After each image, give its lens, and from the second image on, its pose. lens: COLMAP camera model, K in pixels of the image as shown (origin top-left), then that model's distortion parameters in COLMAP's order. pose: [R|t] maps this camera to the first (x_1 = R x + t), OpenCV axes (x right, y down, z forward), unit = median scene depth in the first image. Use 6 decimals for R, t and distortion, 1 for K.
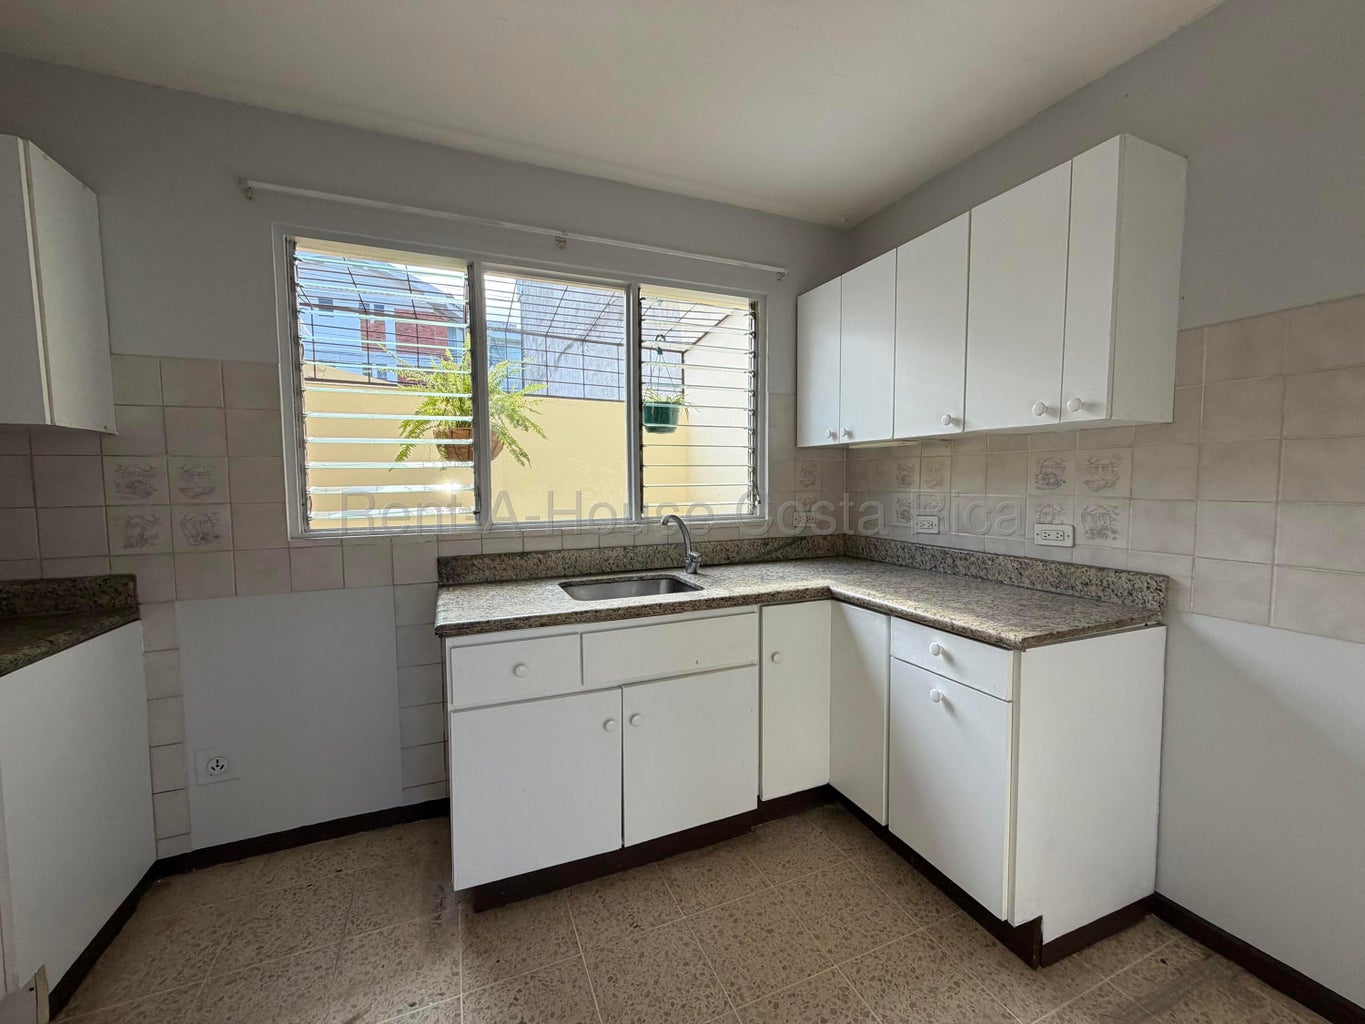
lens RADIAL K [[545.2, 0, 677.3], [0, 545.2, 514.5], [0, 0, 1]] dist [0.000831, 0.000060]
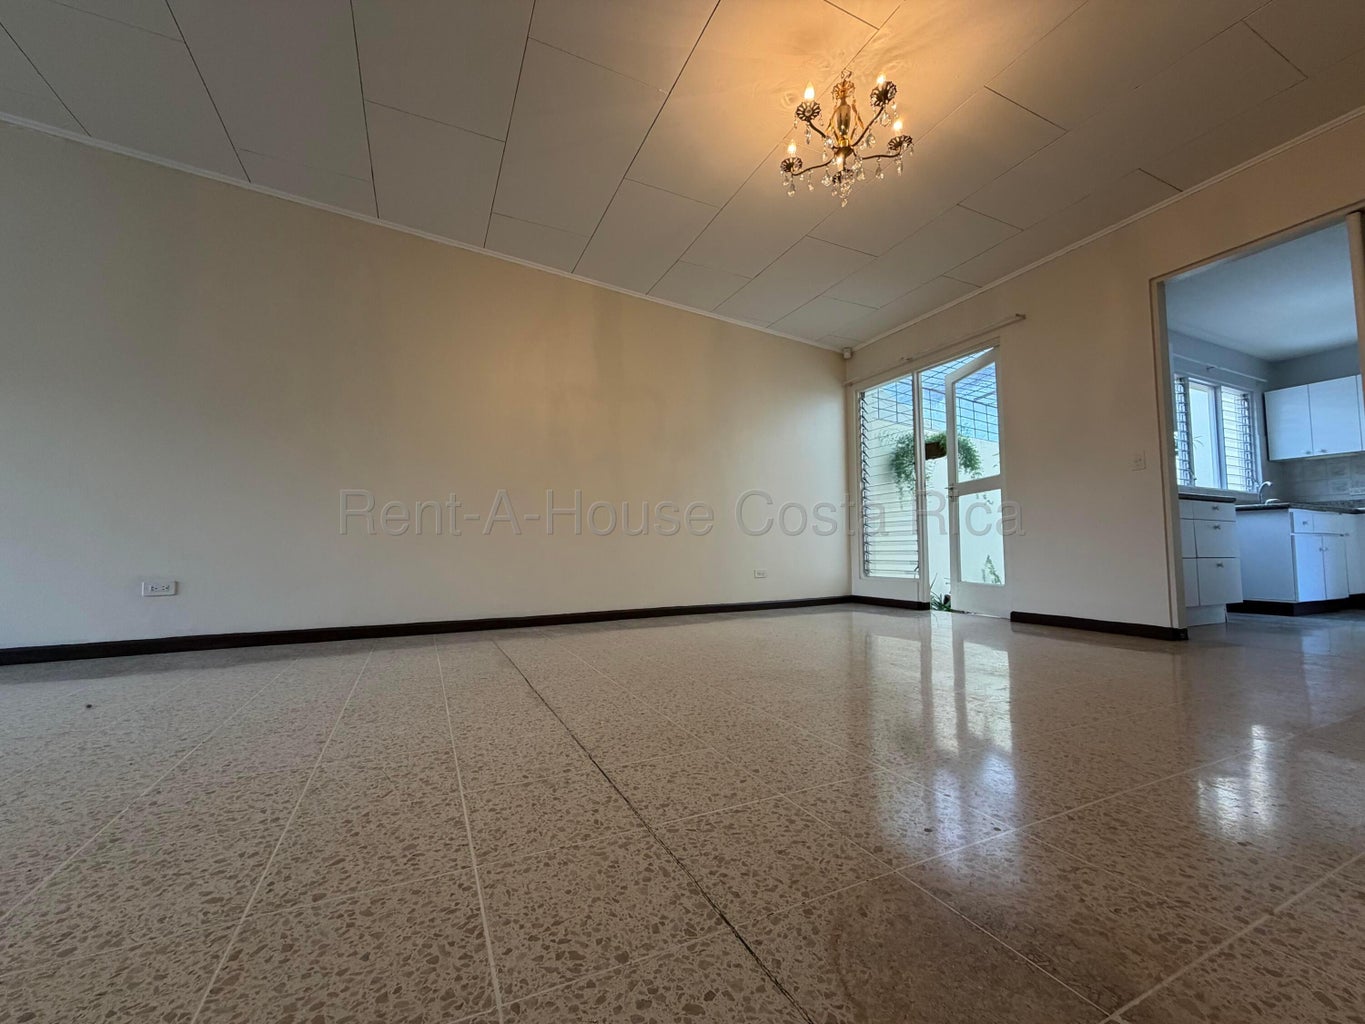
lens RADIAL K [[545.2, 0, 677.3], [0, 545.2, 514.5], [0, 0, 1]] dist [0.000831, 0.000060]
pose [[0.999010, 0.014225, 0.042141, -3.093265], [-0.008219, 0.990199, -0.139421, 0.570873], [-0.043711, 0.138936, 0.989336, -1.380789]]
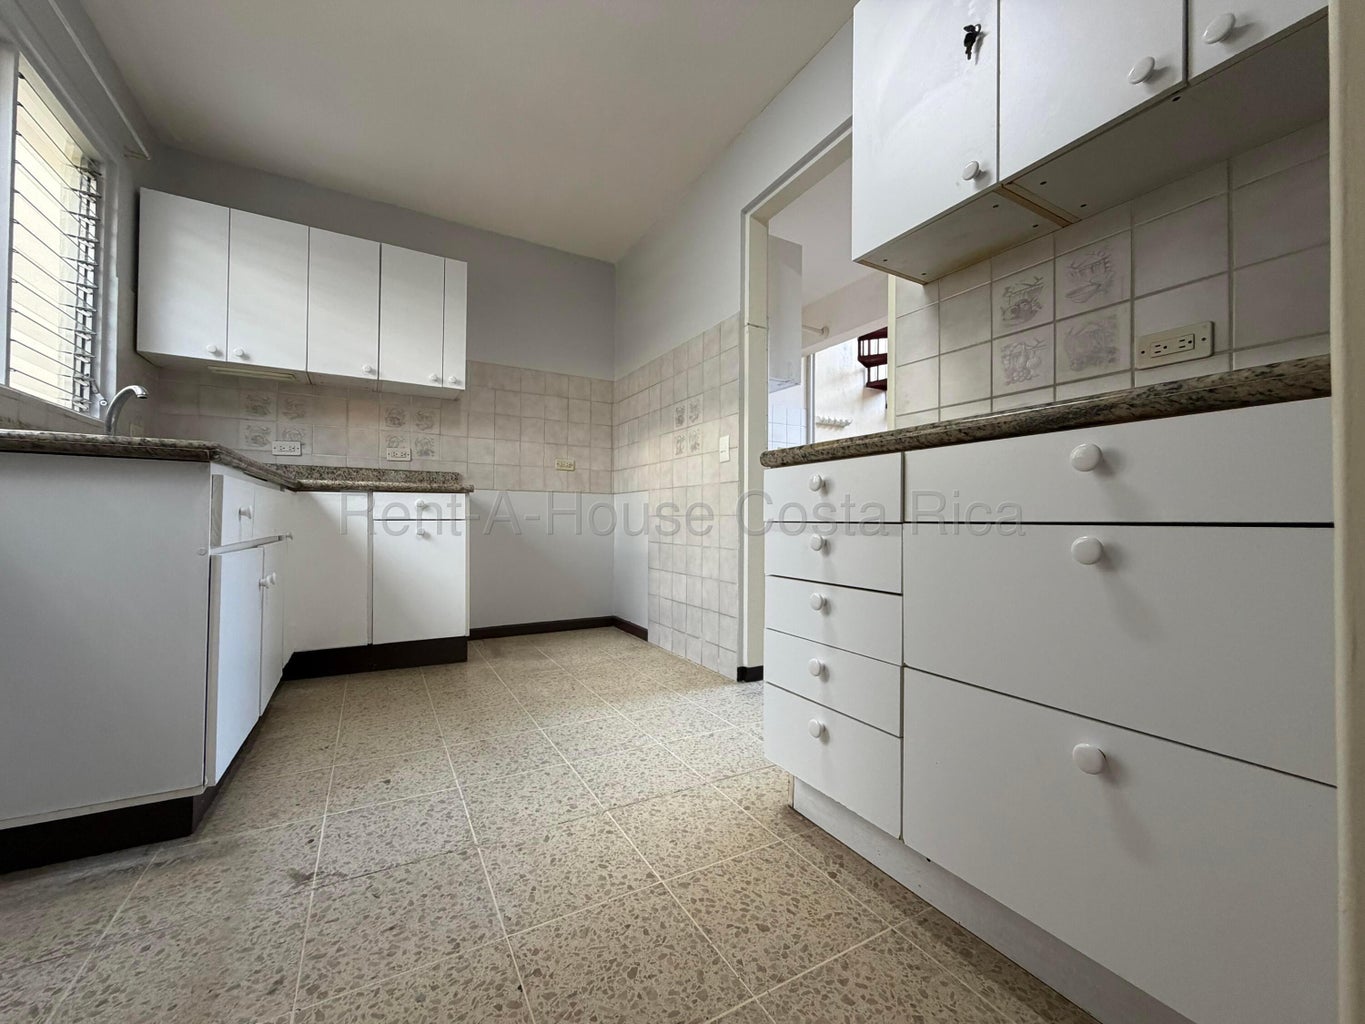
lens RADIAL K [[545.2, 0, 677.3], [0, 545.2, 514.5], [0, 0, 1]] dist [0.000831, 0.000060]
pose [[-0.112304, 0.023284, 0.993401, -1.082816], [0.061686, 0.997961, -0.016417, 0.304620], [-0.991757, 0.059435, -0.113511, 0.347430]]
